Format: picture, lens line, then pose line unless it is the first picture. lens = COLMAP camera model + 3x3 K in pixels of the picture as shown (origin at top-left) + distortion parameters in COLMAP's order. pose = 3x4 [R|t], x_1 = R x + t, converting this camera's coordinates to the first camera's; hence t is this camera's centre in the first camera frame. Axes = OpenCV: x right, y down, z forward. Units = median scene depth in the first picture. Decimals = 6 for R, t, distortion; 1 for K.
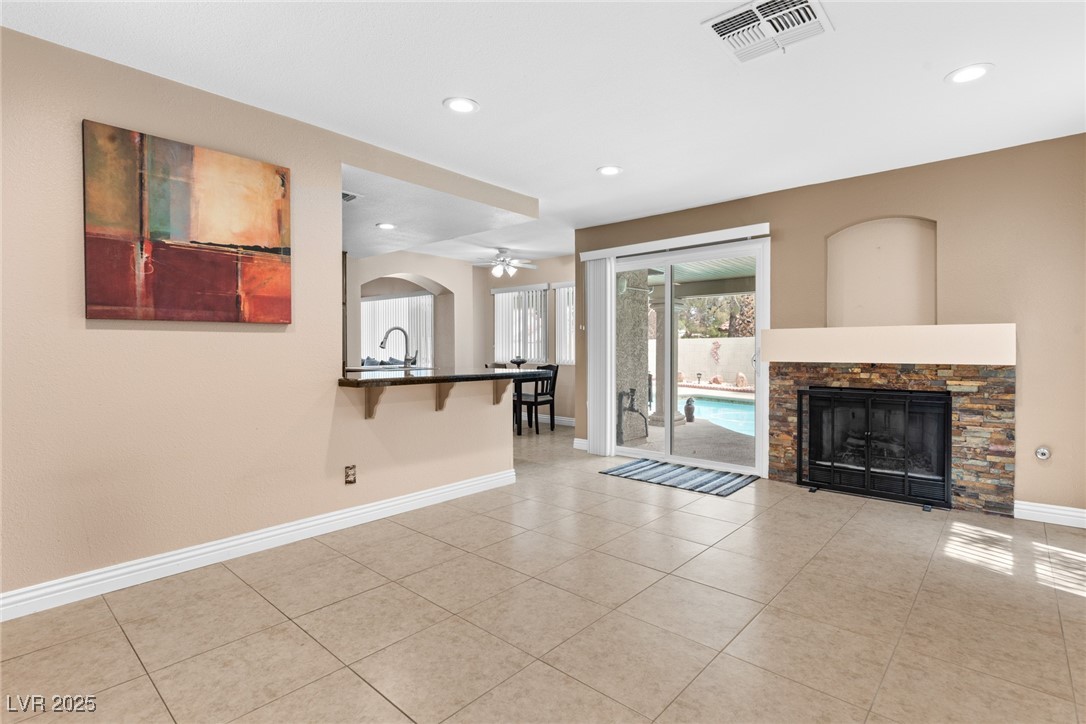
lens RADIAL K [[522.3, 0, 551.1], [0, 522.3, 353.7], [0, 0, 1]] dist [-0.002532, -0.000637]
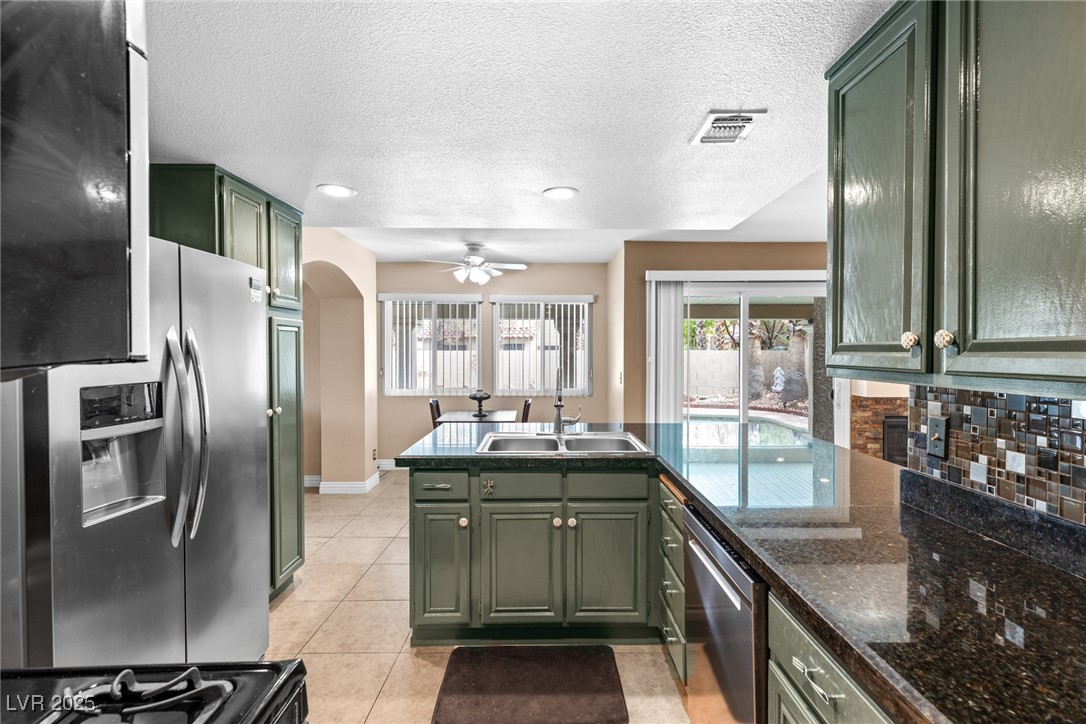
lens RADIAL K [[483.7, 0, 555.6], [0, 483.7, 356.3], [0, 0, 1]] dist [0.002471, -0.000388]
pose [[0.739381, -0.004876, 0.673270, -0.957239], [0.004399, 0.999987, 0.002411, -0.095653], [-0.673273, 0.001179, 0.739393, 0.869055]]
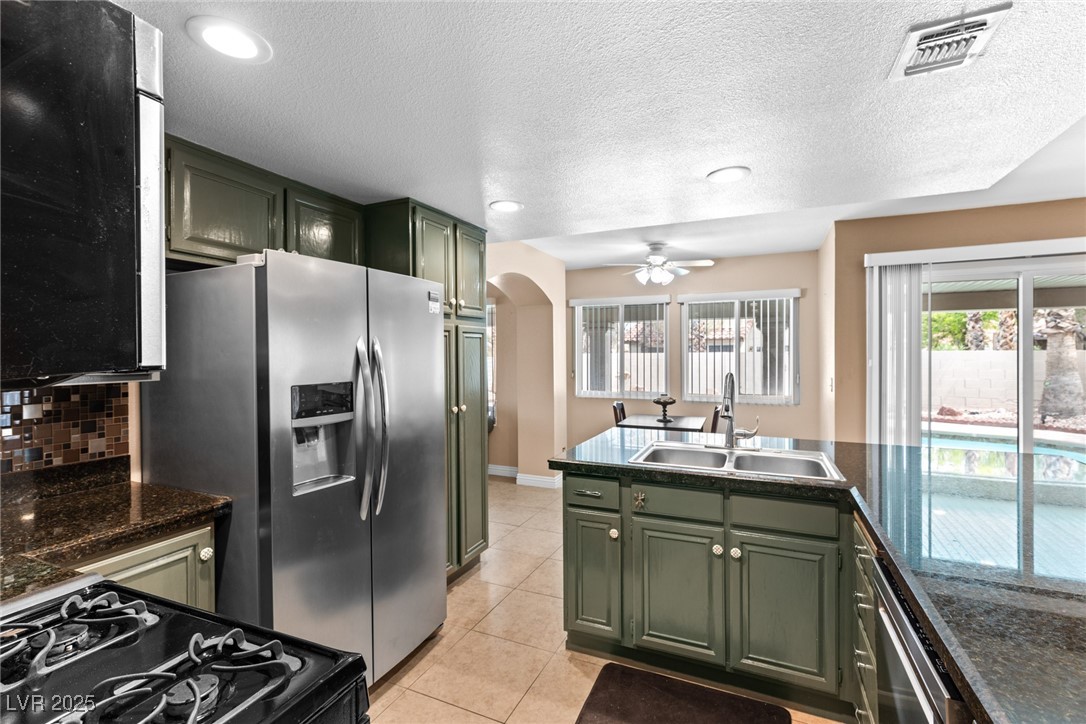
lens RADIAL K [[481.3, 0, 553.5], [0, 481.3, 356.2], [0, 0, 1]] dist [0.001694, -0.000472]
pose [[0.953837, -0.004301, 0.300295, -0.869133], [0.005858, 0.999974, -0.004286, -0.097802], [-0.300269, 0.005847, 0.953837, 0.864133]]
